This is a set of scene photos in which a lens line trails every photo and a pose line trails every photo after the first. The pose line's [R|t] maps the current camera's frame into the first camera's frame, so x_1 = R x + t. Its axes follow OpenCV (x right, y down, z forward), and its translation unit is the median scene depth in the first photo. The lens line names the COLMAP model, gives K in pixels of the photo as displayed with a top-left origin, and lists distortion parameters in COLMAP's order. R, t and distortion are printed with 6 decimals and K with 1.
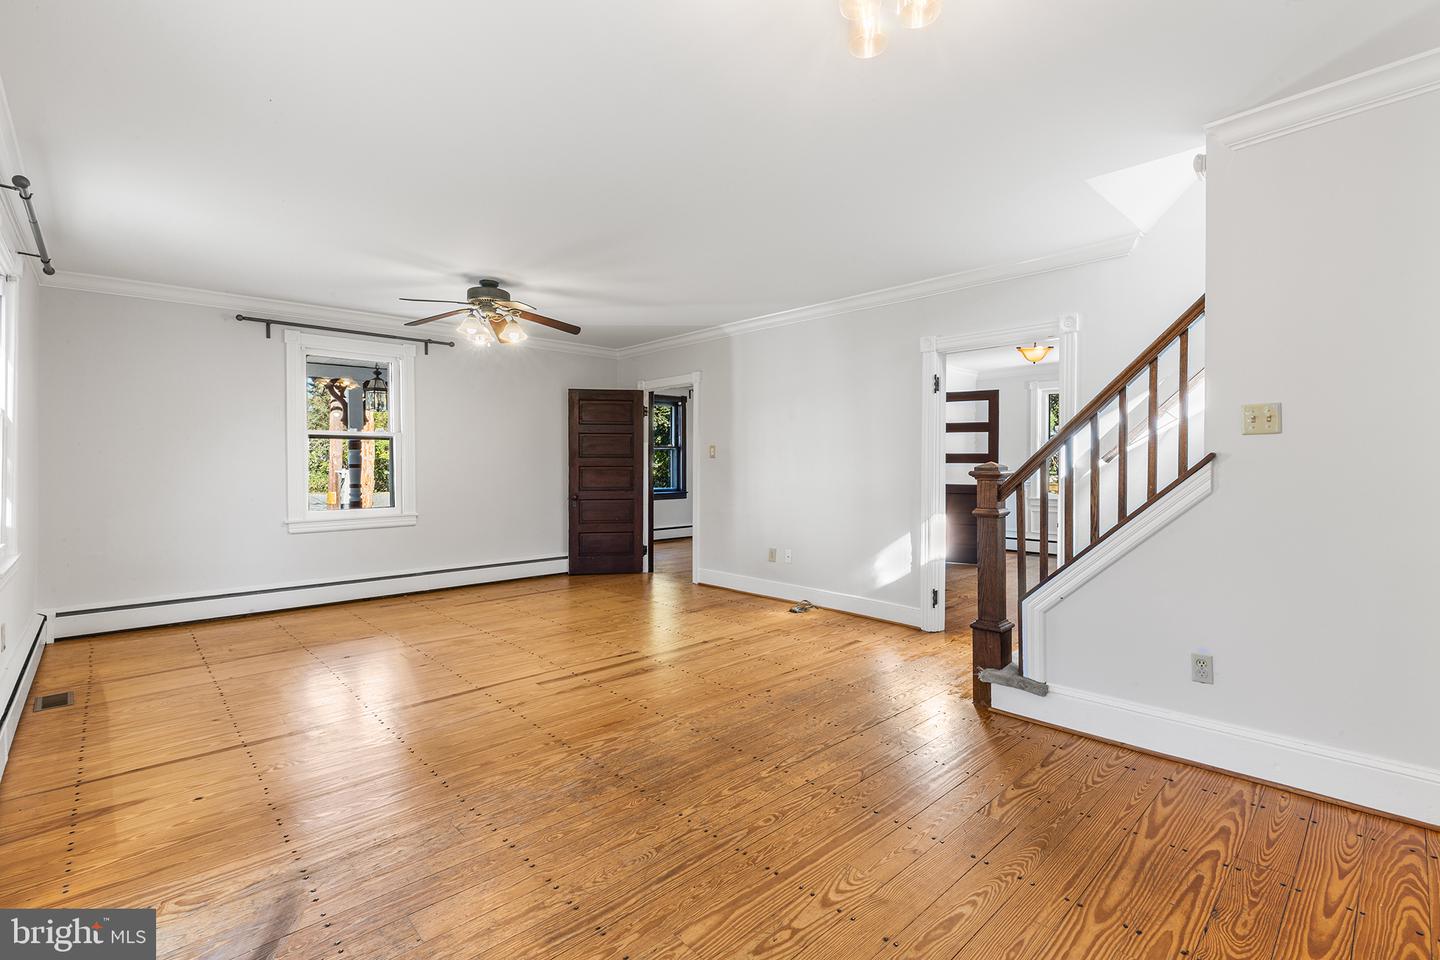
lens RADIAL K [[649.0, 0, 717.3], [0, 649.0, 481.6], [0, 0, 1]] dist [0.002623, -0.000137]
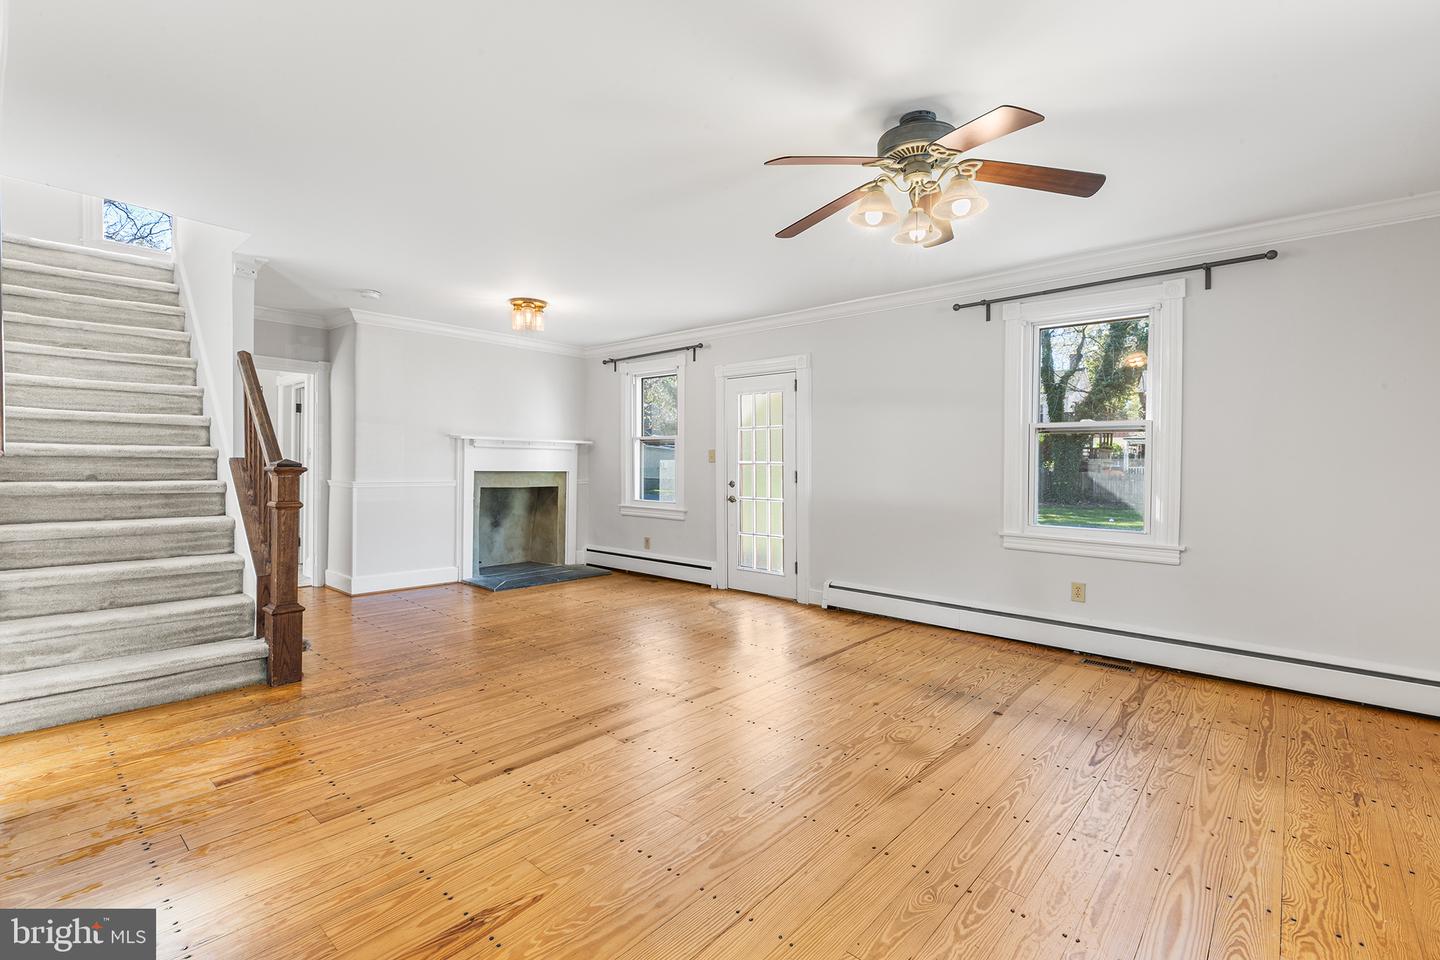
lens RADIAL K [[651.1, 0, 716.8], [0, 651.1, 470.3], [0, 0, 1]] dist [0.003348, -0.000660]
pose [[-0.996622, -0.005629, -0.081934, -0.199422], [-0.008867, 0.999192, 0.039207, -0.056657], [0.081647, 0.039801, -0.995866, 2.038760]]
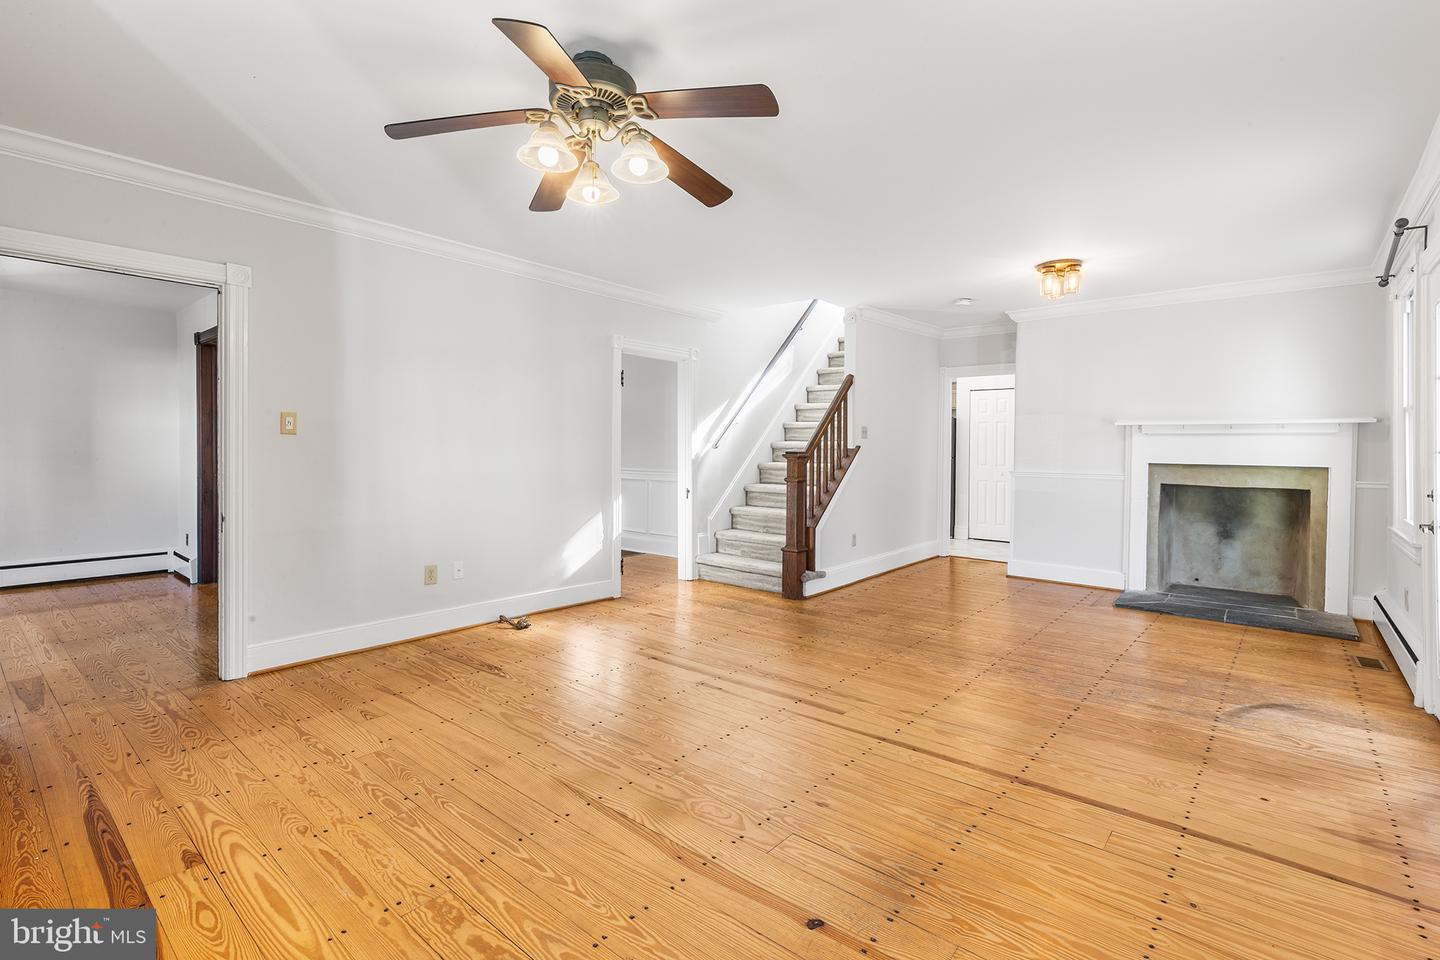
lens RADIAL K [[660.6, 0, 729.1], [0, 660.6, 456.5], [0, 0, 1]] dist [0.001231, 0.000528]
pose [[-0.114768, -0.009585, 0.993346, -1.138014], [0.020608, 0.999715, 0.012027, -0.031238], [-0.993178, 0.021852, -0.114538, 1.283311]]
